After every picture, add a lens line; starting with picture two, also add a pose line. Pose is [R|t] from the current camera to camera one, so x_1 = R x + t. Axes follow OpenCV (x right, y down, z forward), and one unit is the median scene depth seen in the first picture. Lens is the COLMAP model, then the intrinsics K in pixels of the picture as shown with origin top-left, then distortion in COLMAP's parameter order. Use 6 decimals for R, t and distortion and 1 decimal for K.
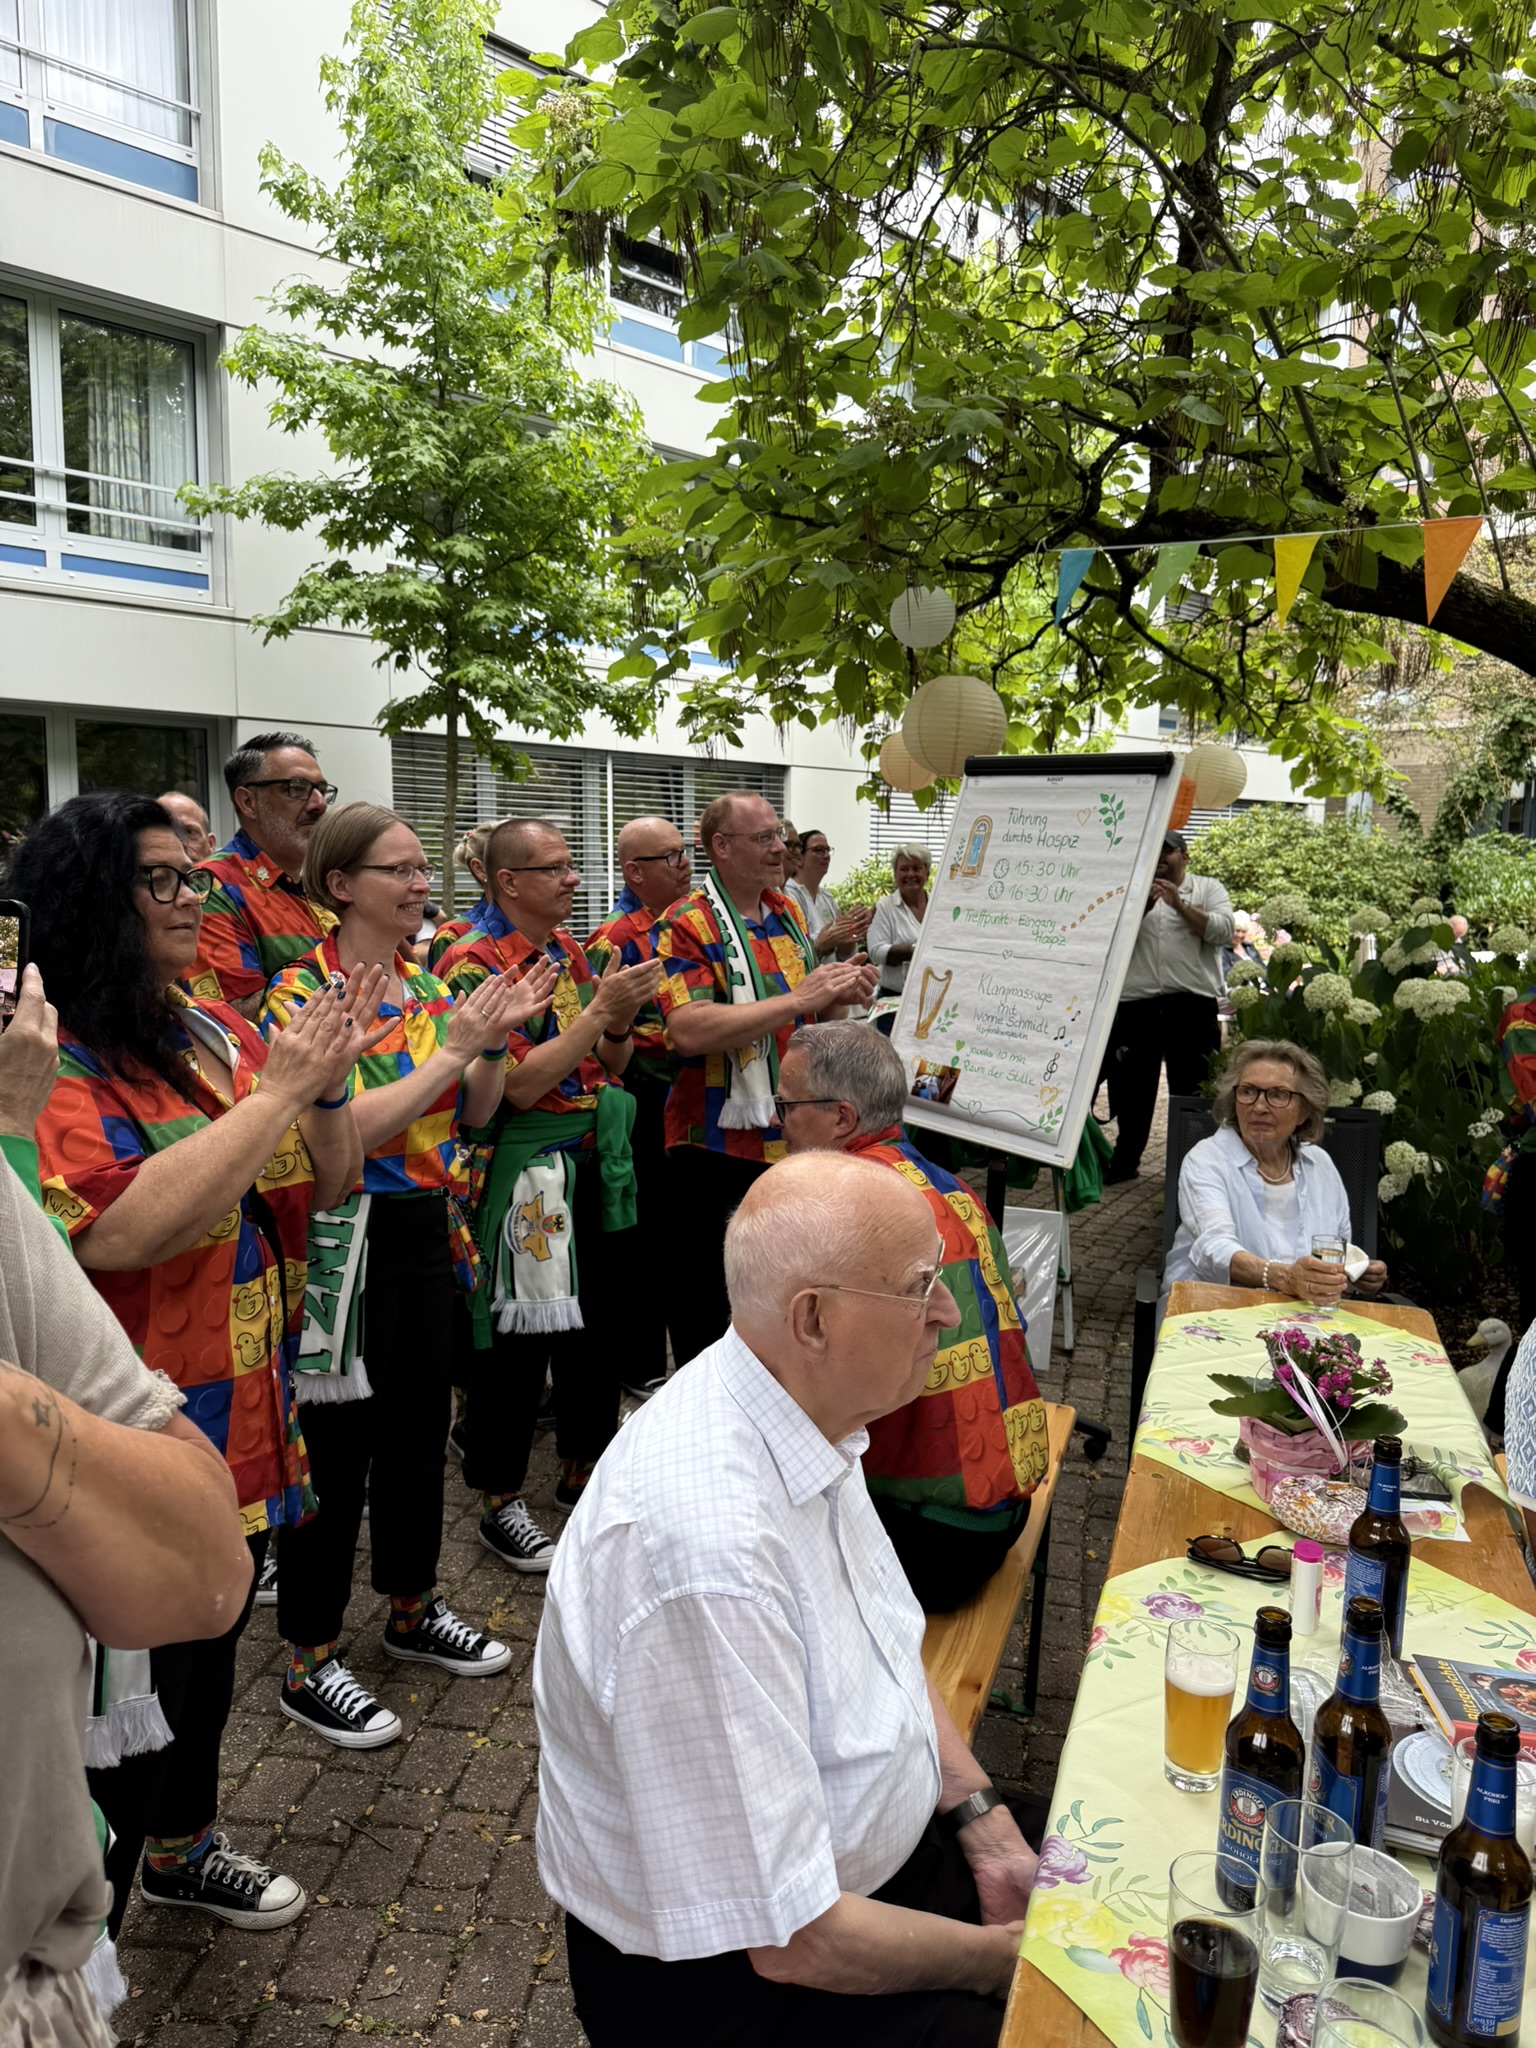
lens RADIAL K [[1434.6, 0, 762.8], [0, 1434.6, 1027.5], [0, 0, 1]] dist [-0.003027, -0.003668]
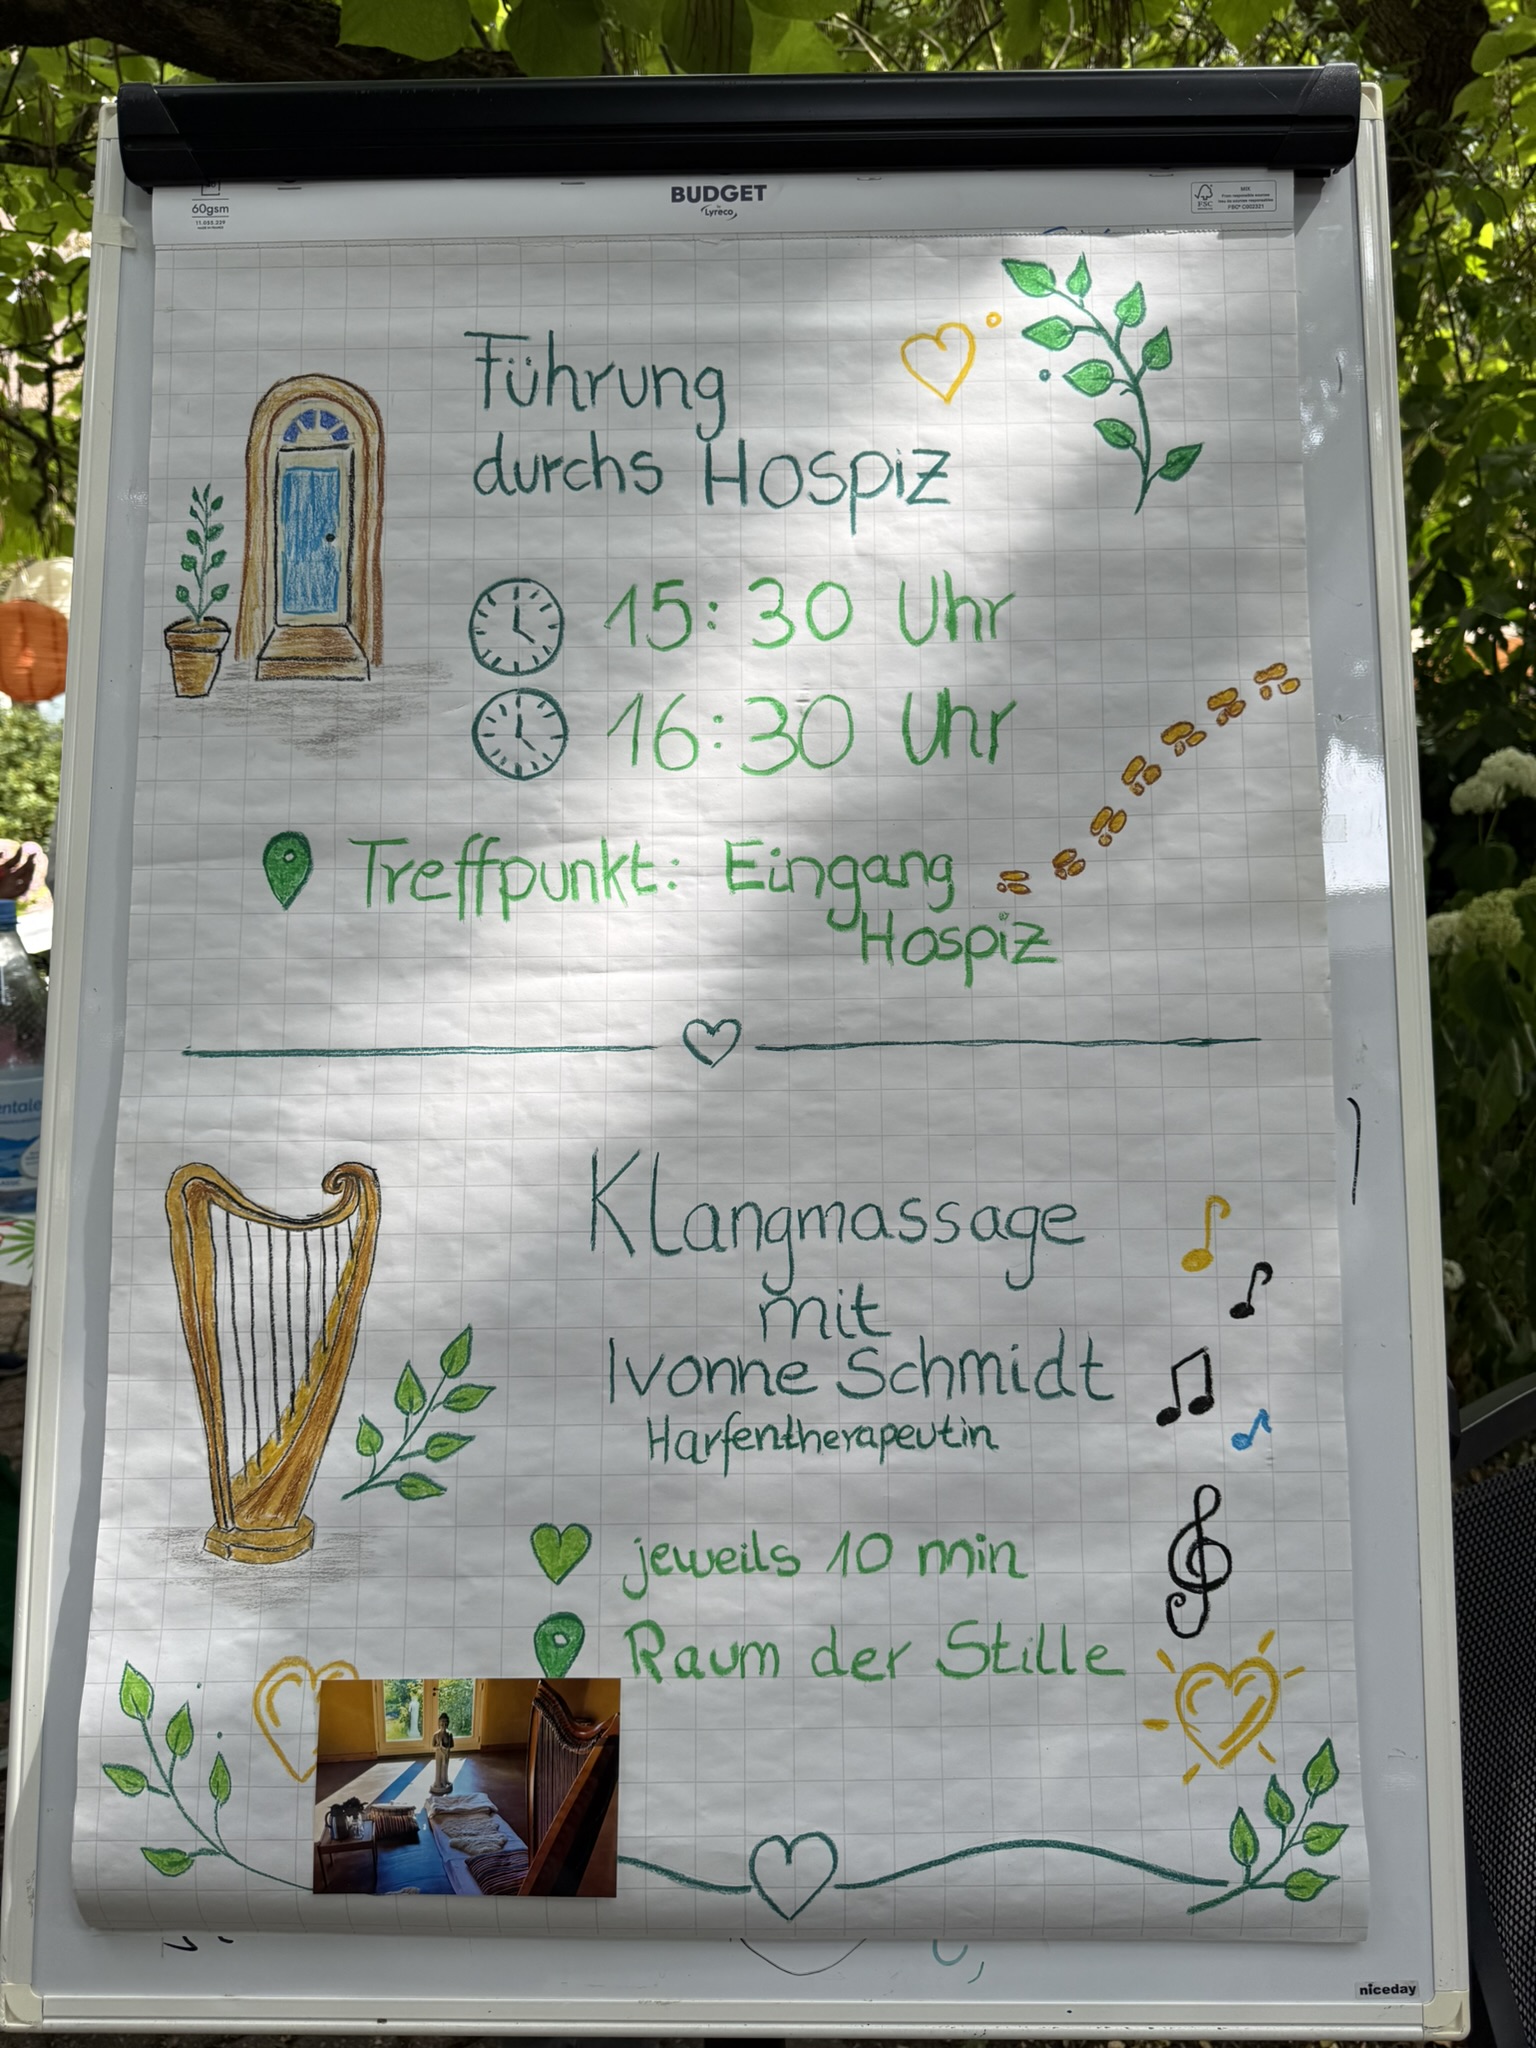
lens RADIAL K [[1434.6, 0, 772.8], [0, 1434.6, 1036.7], [0, 0, 1]] dist [-0.003027, -0.003668]
pose [[0.607929, -0.186126, 0.771868, 0.019783], [0.141057, 0.981989, 0.125697, -0.074091], [-0.781361, 0.032463, 0.623234, 0.850437]]
